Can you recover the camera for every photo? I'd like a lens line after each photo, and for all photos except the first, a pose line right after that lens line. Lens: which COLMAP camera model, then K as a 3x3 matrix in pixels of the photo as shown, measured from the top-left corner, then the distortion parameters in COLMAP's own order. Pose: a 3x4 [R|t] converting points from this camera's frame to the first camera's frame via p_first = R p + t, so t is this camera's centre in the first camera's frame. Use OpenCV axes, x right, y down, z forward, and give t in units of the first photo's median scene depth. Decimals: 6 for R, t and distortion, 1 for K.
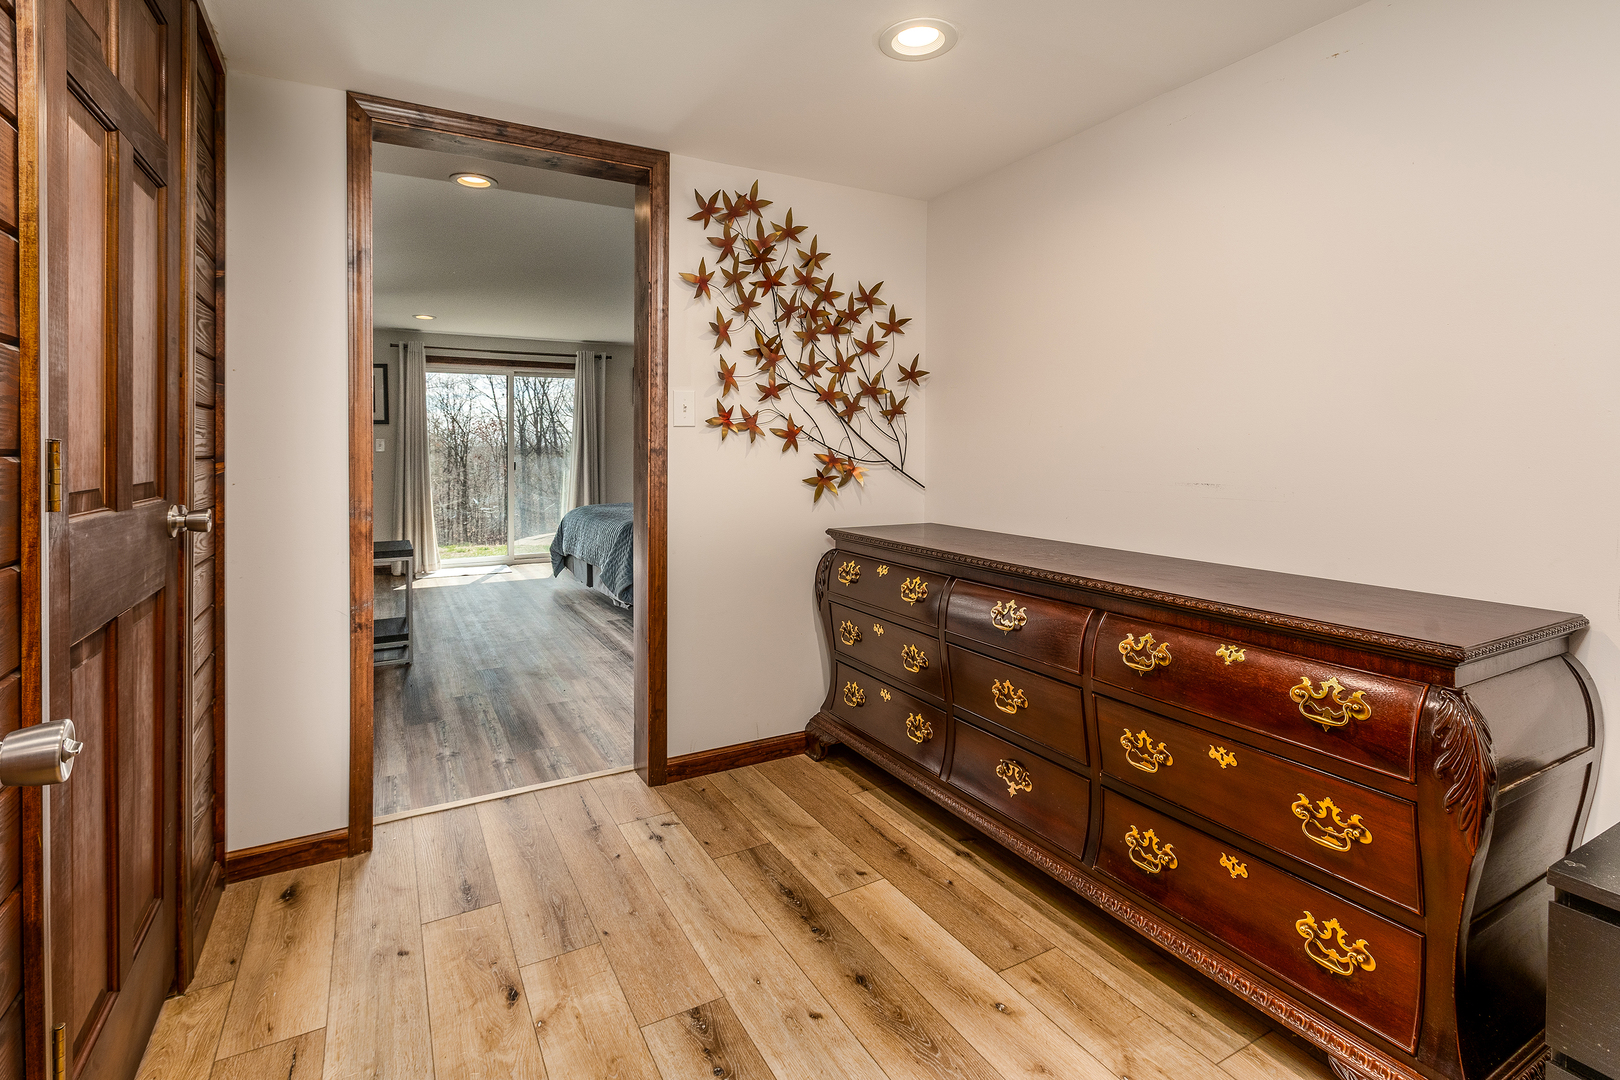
lens RADIAL K [[759.6, 0, 791.4], [0, 759.6, 453.1], [0, 0, 1]] dist [-0.002258, -0.003395]
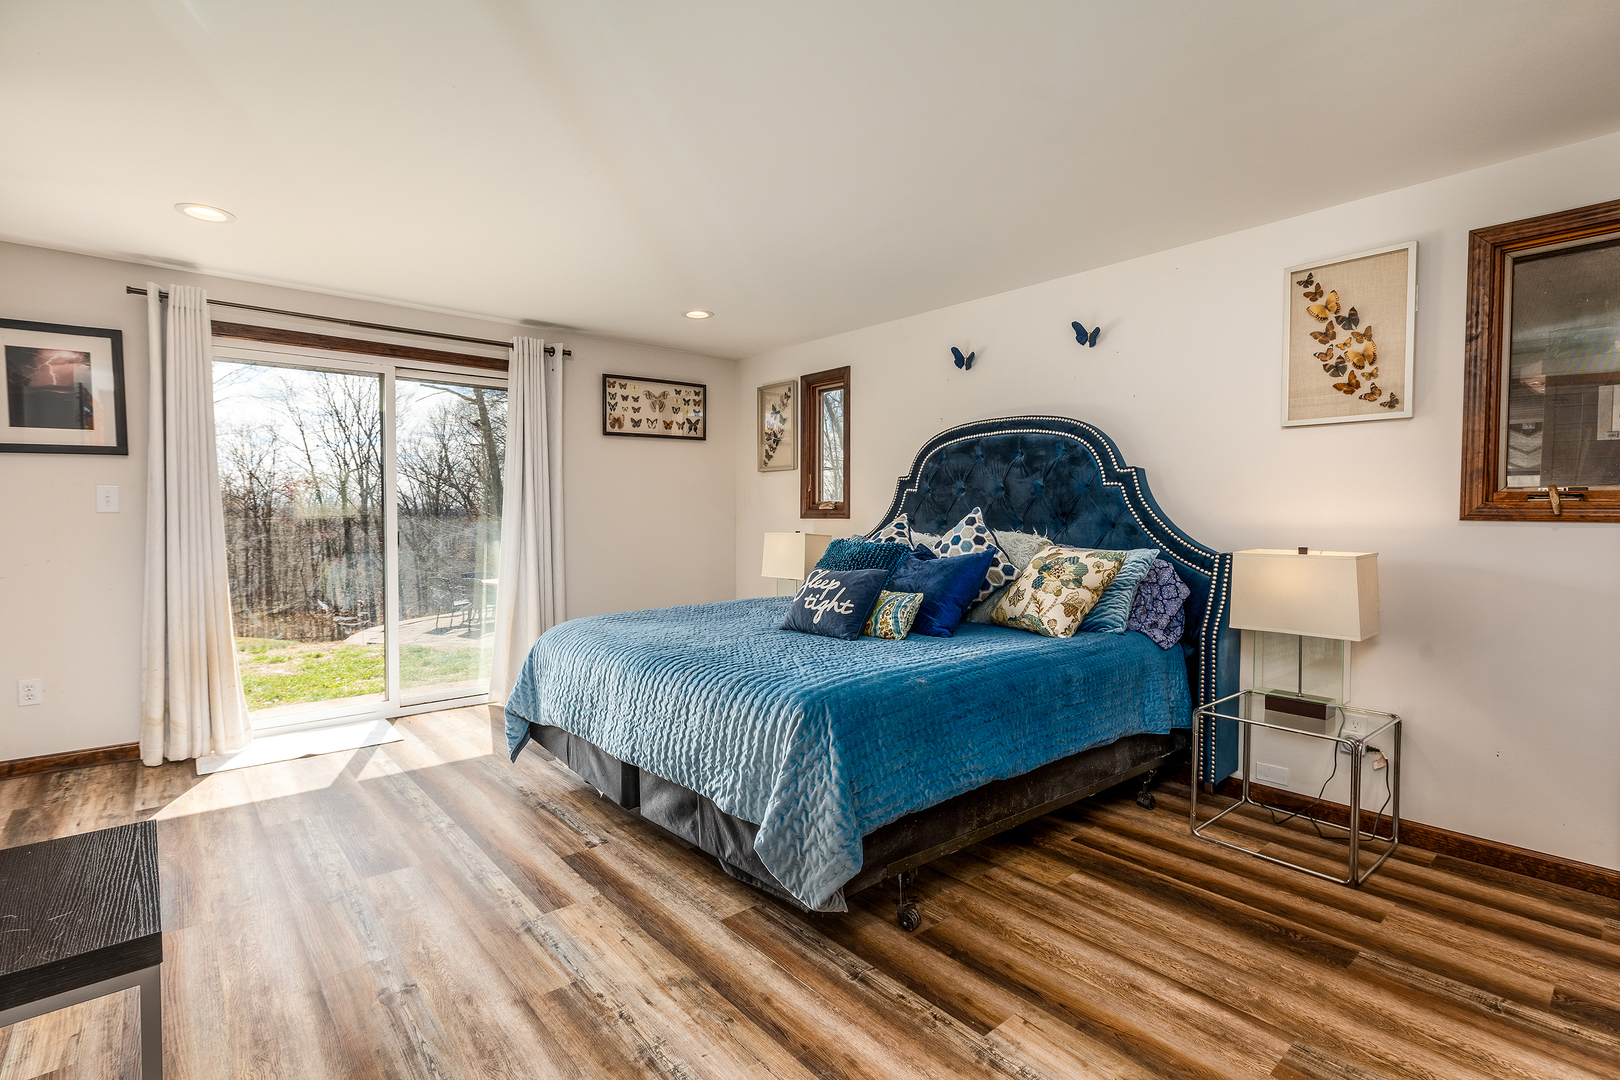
lens RADIAL K [[759.6, 0, 810.7], [0, 759.6, 538.9], [0, 0, 1]] dist [-0.002258, -0.003395]
pose [[0.976396, -0.004978, 0.215930, -0.185459], [-0.001550, 0.999547, 0.030052, 0.000003], [-0.215982, -0.029678, 0.975946, 0.384166]]
